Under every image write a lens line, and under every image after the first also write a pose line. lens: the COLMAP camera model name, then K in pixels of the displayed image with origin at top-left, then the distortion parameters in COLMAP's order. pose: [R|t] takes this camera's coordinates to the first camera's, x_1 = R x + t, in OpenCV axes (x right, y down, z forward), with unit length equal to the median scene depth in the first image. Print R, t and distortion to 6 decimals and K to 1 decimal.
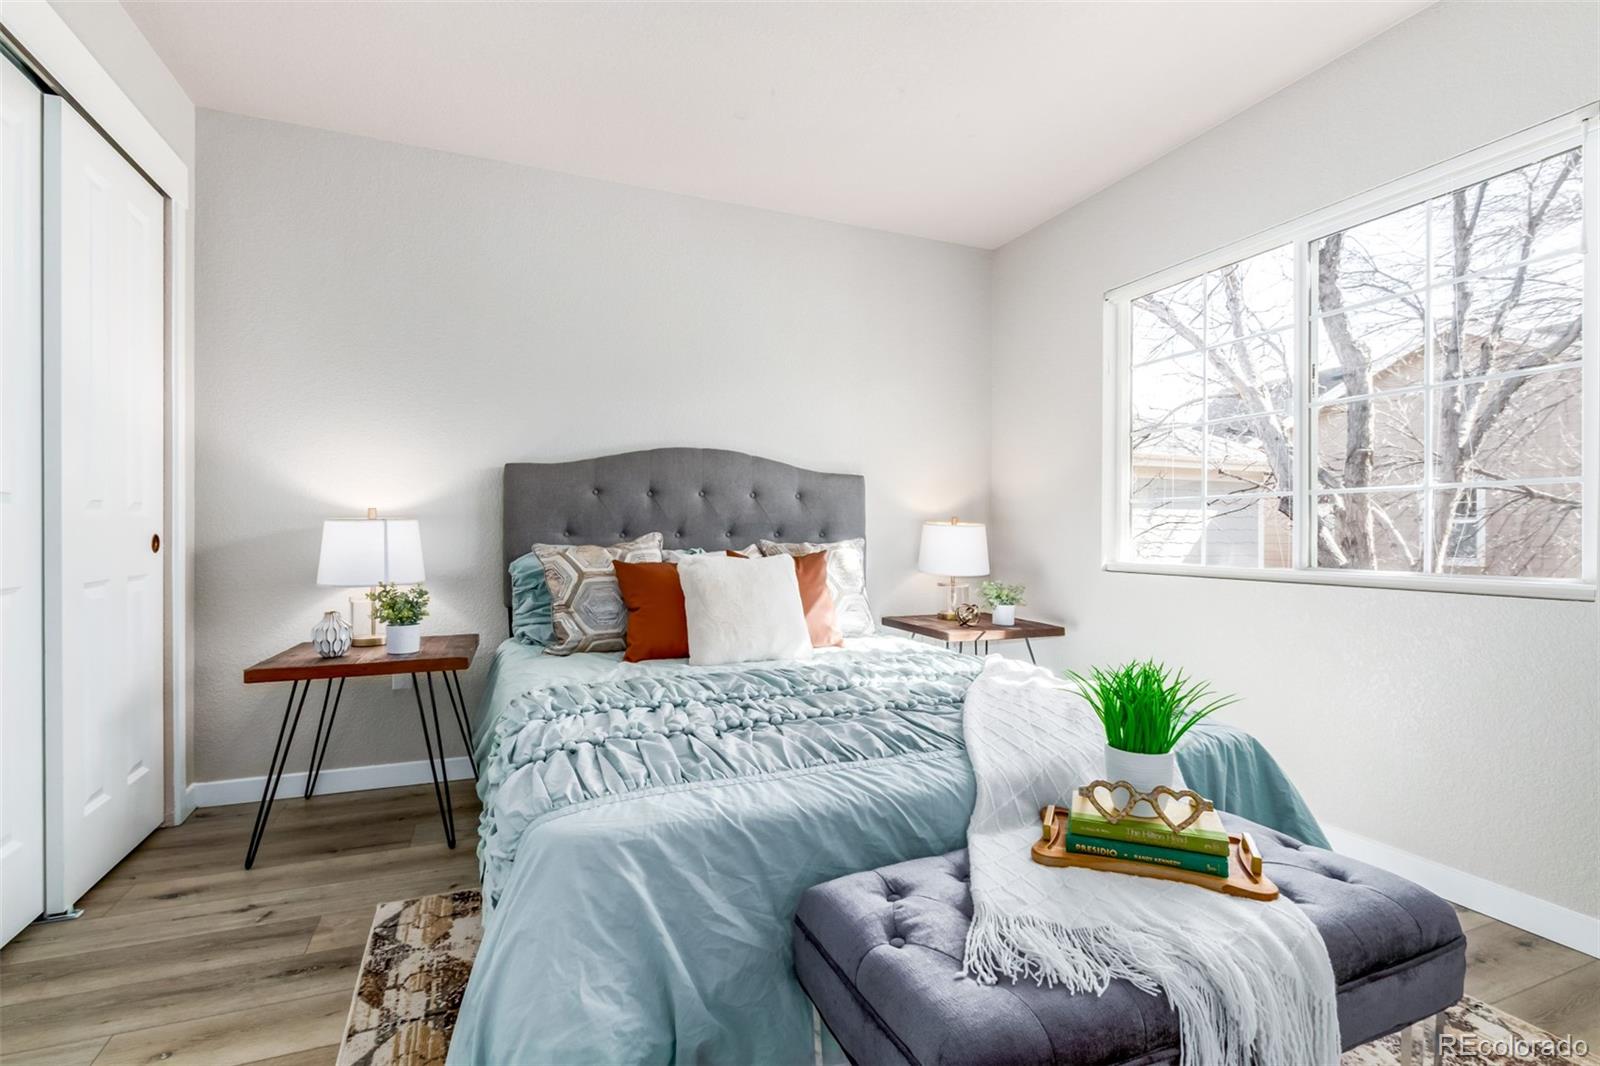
lens RADIAL K [[726.7, 0, 787.3], [0, 726.7, 531.0], [0, 0, 1]] dist [0.000765, 0.000044]
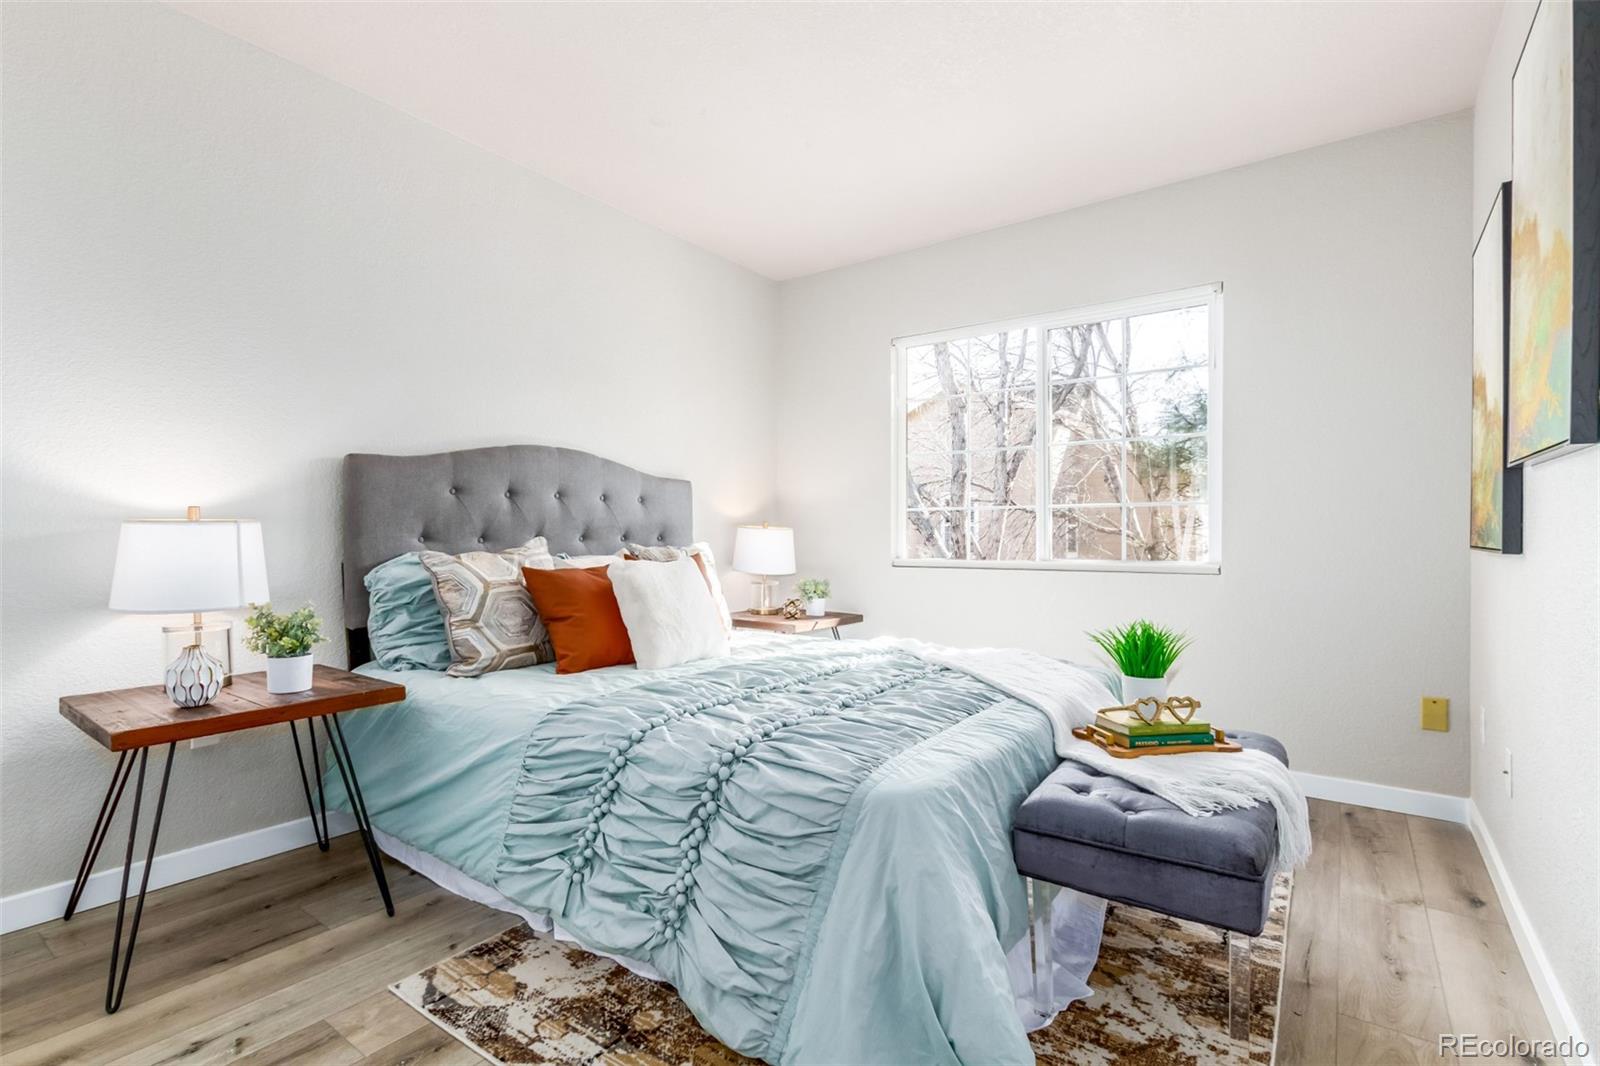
lens RADIAL K [[750.5, 0, 777.2], [0, 750.5, 531.1], [0, 0, 1]] dist [0.002386, 0.000599]
pose [[0.854313, -0.001941, 0.519756, -0.461804], [0.003792, 0.999990, -0.002497, -0.002275], [-0.519746, 0.004104, 0.854311, 0.024488]]
